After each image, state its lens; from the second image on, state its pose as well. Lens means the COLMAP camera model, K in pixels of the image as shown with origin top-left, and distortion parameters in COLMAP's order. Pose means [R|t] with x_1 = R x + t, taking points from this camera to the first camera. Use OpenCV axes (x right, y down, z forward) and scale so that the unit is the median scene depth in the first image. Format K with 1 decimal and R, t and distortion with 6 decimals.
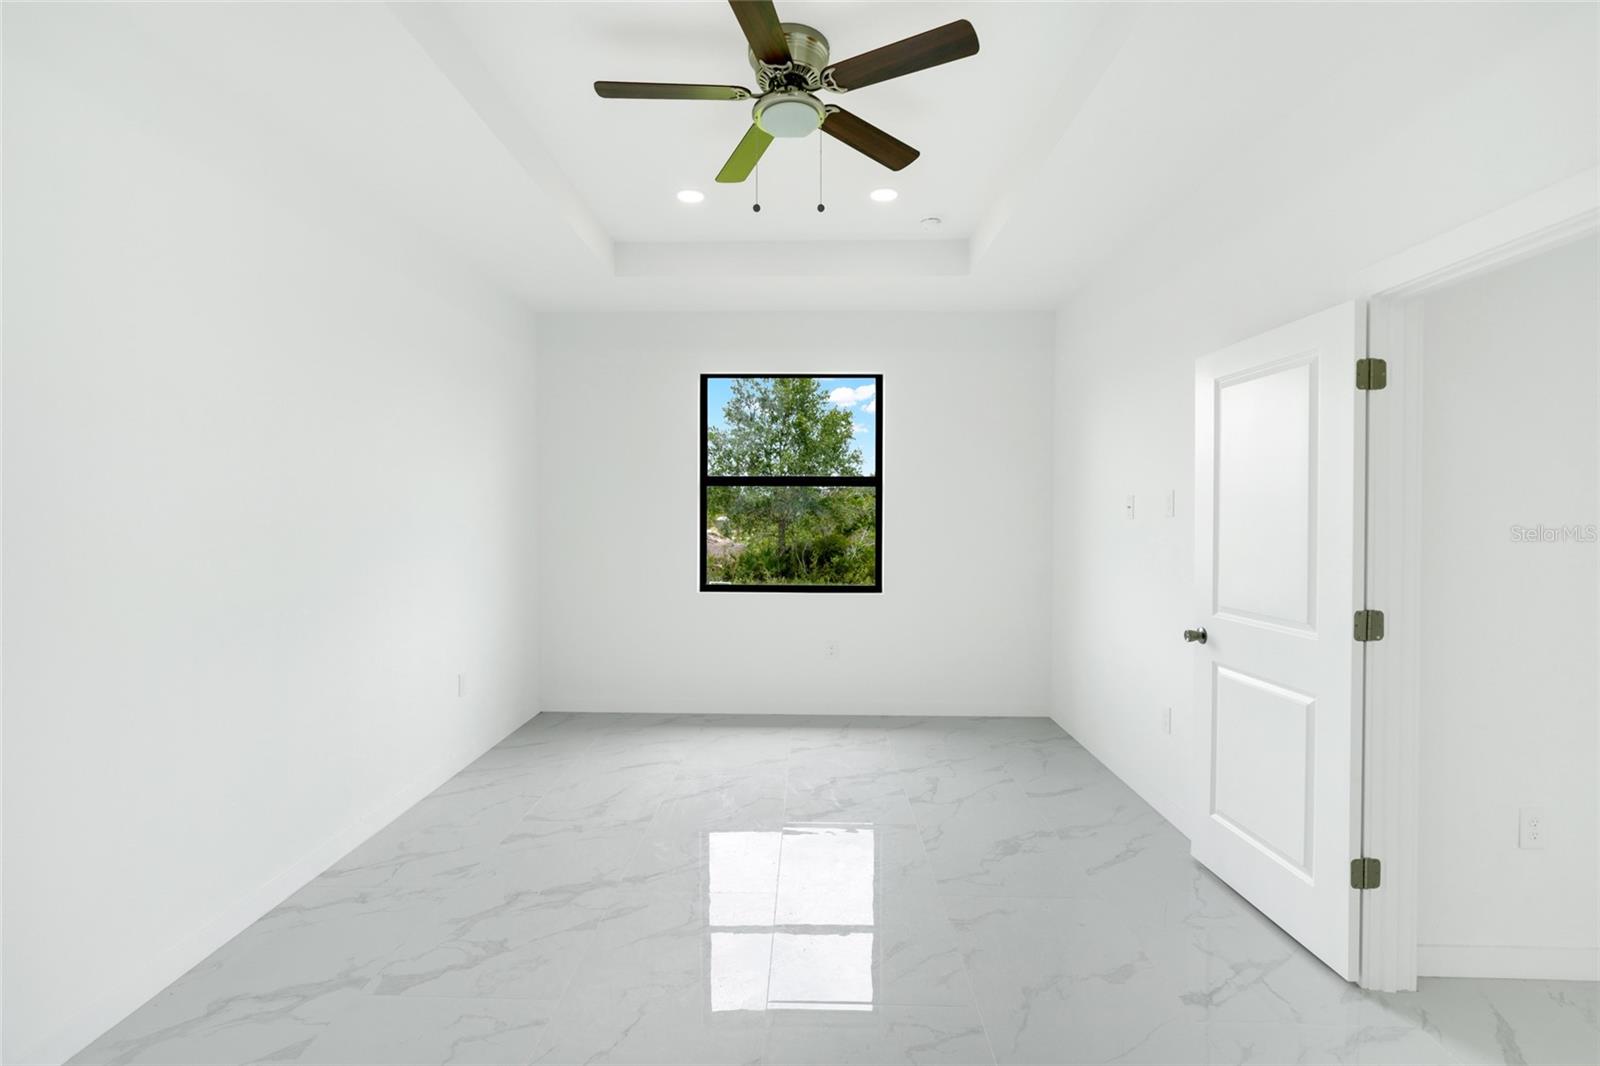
lens RADIAL K [[722.6, 0, 793.7], [0, 722.6, 510.8], [0, 0, 1]] dist [-0.014236, 0.005563]
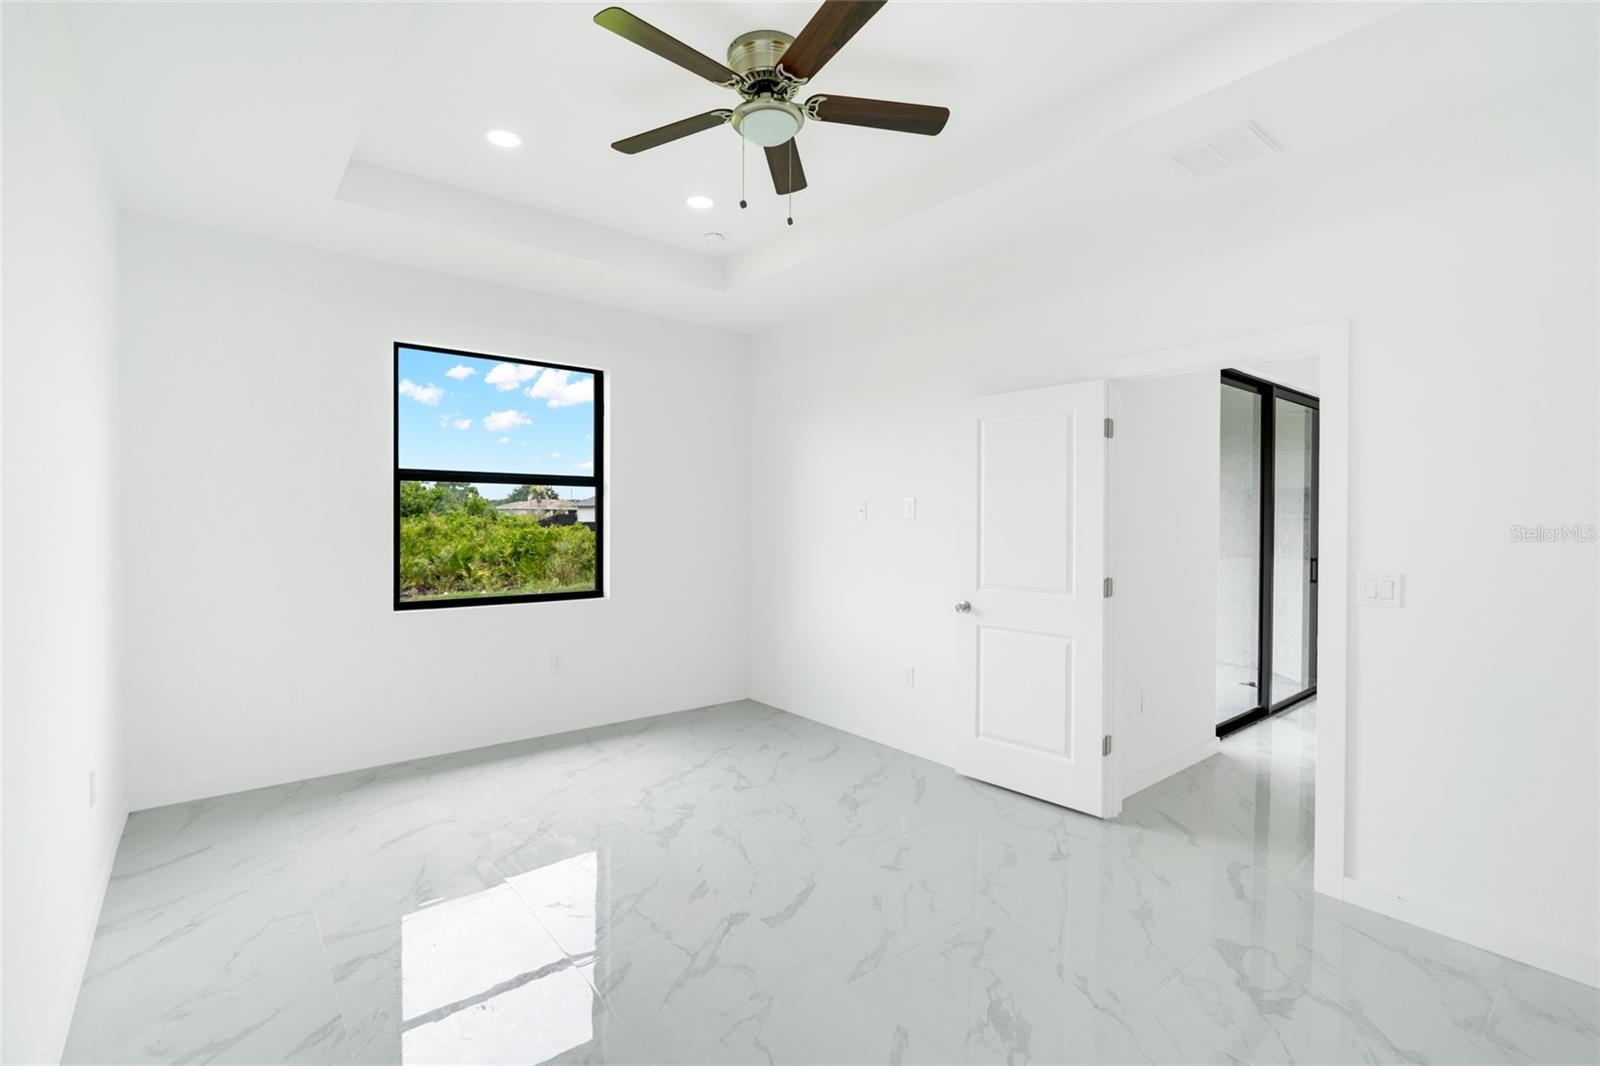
lens RADIAL K [[722.6, 0, 790.5], [0, 722.6, 510.0], [0, 0, 1]] dist [-0.014236, 0.005563]
pose [[0.760307, 0.007526, 0.649521, -0.426037], [-0.005565, 0.999972, -0.005072, 0.000686], [-0.649540, 0.000241, 0.760327, 0.141583]]
